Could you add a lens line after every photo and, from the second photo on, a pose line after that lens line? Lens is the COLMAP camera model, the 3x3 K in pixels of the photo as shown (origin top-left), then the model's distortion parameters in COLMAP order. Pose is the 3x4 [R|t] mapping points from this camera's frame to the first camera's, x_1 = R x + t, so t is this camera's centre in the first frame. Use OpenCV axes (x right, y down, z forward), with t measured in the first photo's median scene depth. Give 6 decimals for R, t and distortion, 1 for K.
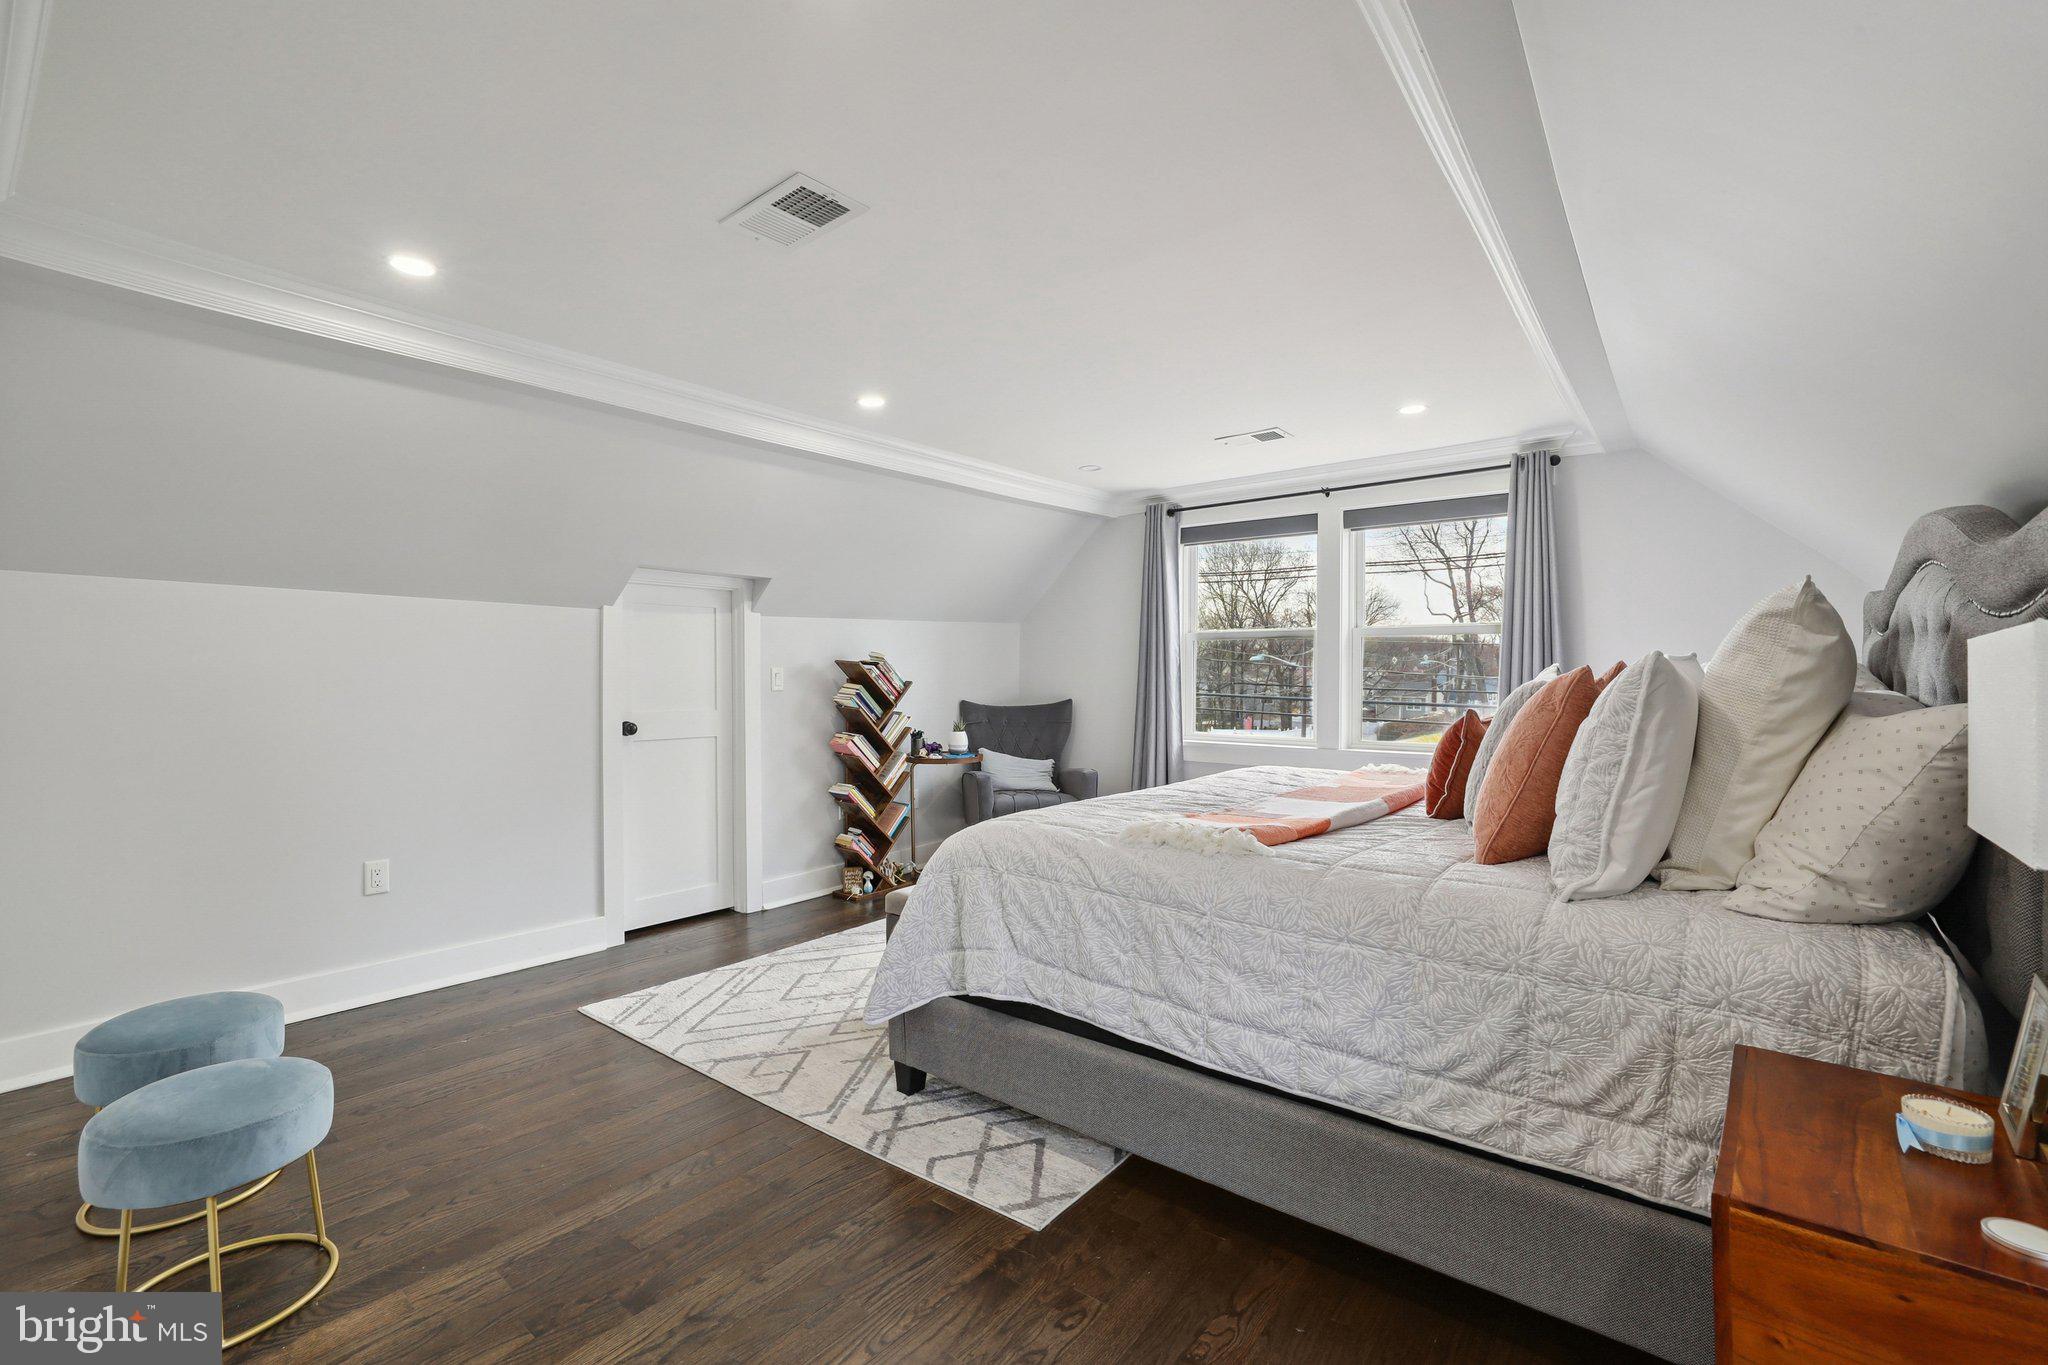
lens RADIAL K [[883.4, 0, 1017.5], [0, 883.4, 680.8], [0, 0, 1]] dist [-0.026315, 0.004341]
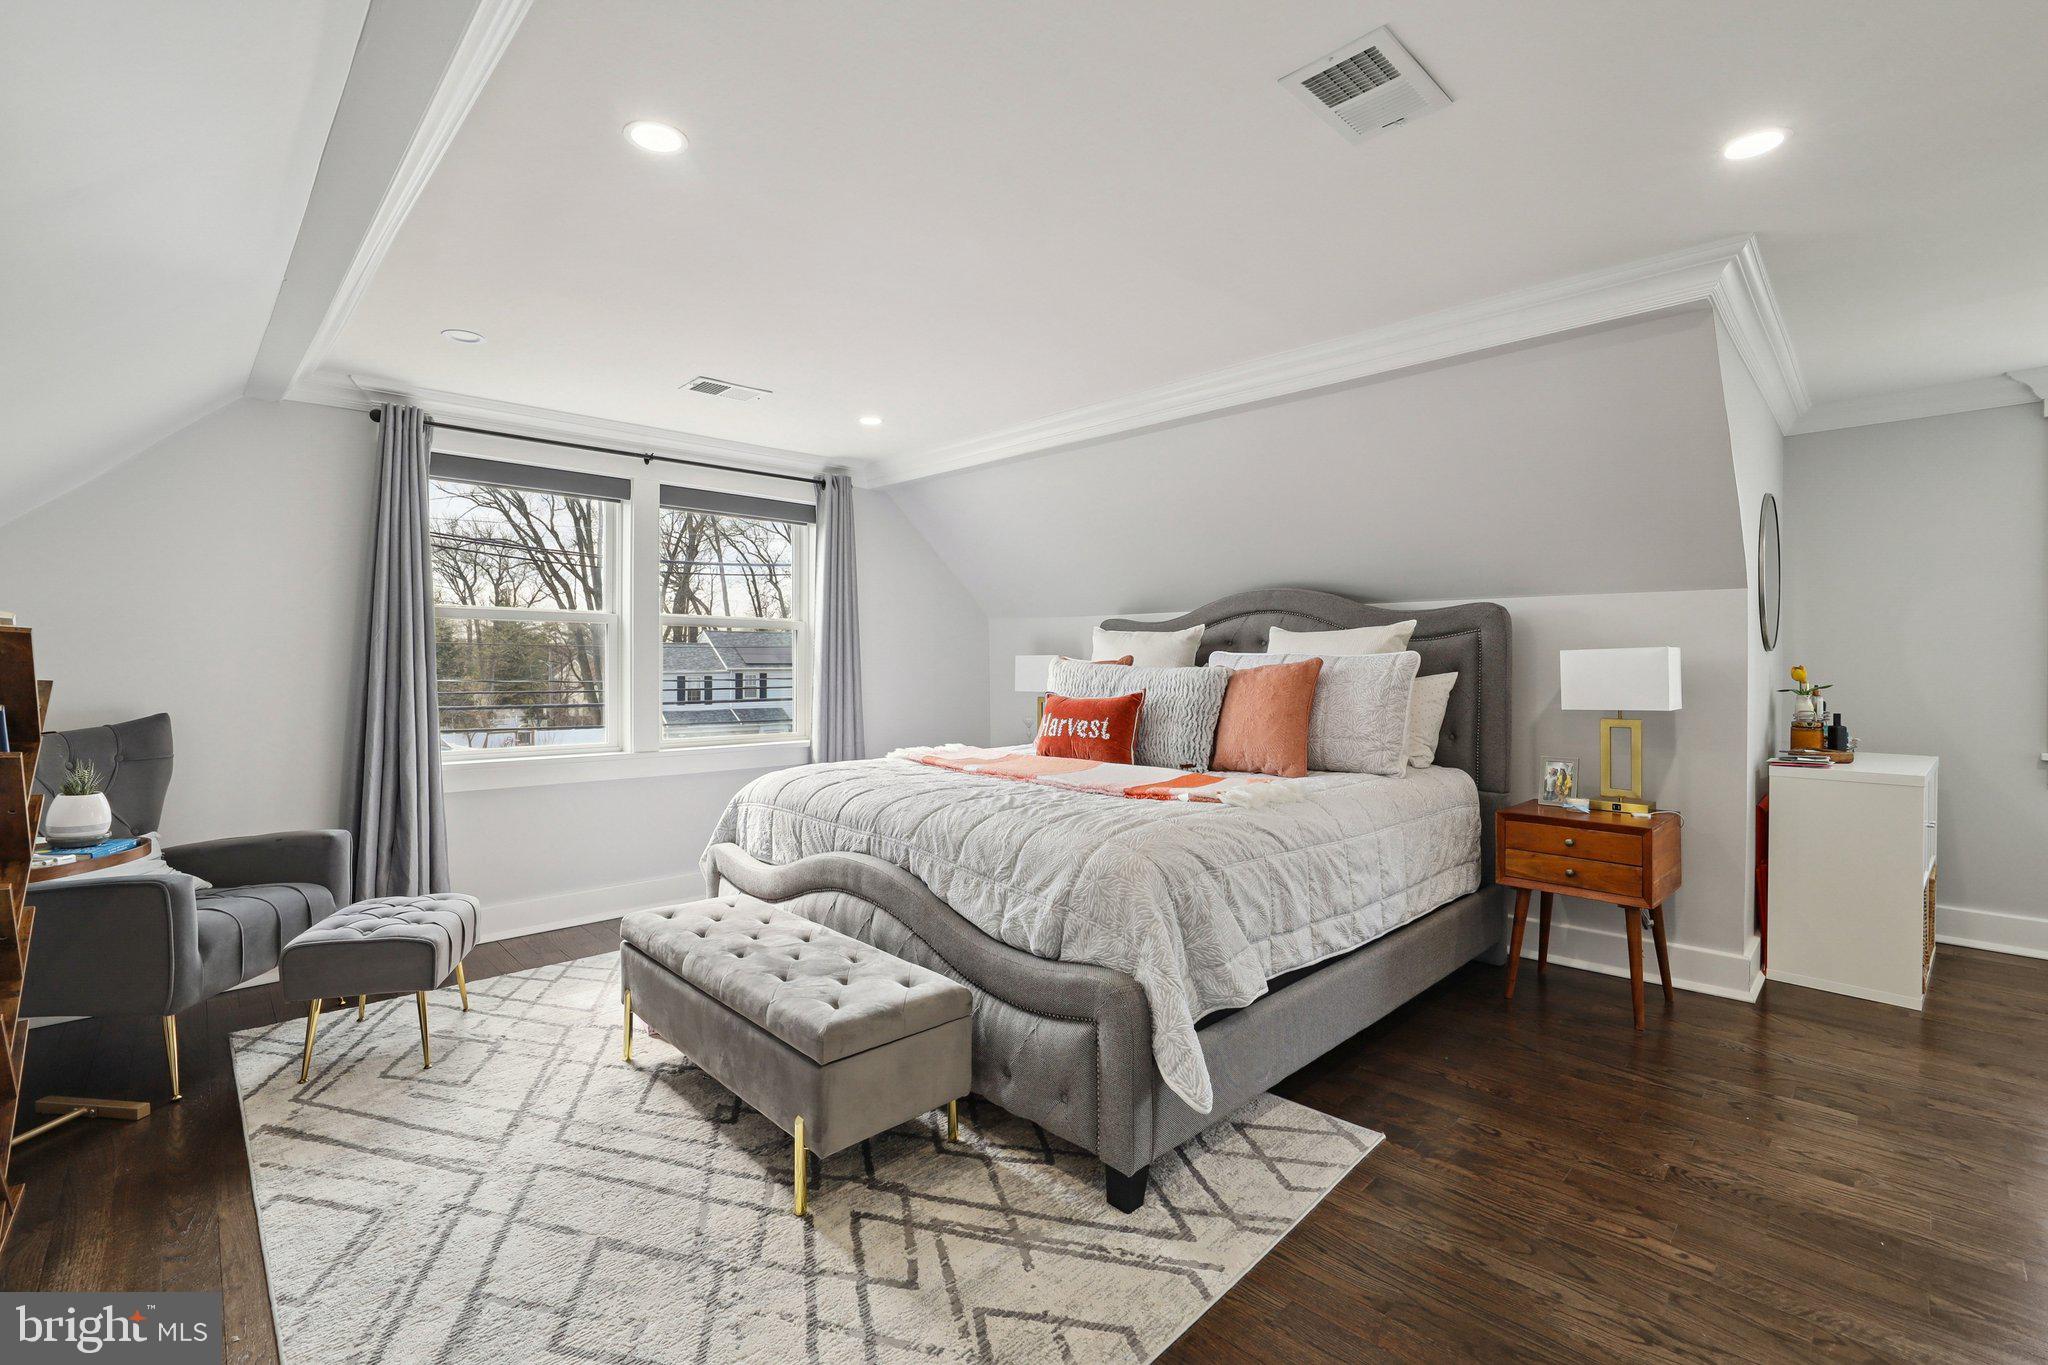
lens RADIAL K [[883.4, 0, 1017.1], [0, 883.4, 672.9], [0, 0, 1]] dist [-0.026315, 0.004341]
pose [[0.129254, -0.004657, 0.991601, -0.783072], [0.013458, 0.999905, 0.002942, 0.001916], [-0.991520, 0.012964, 0.129305, 0.876725]]
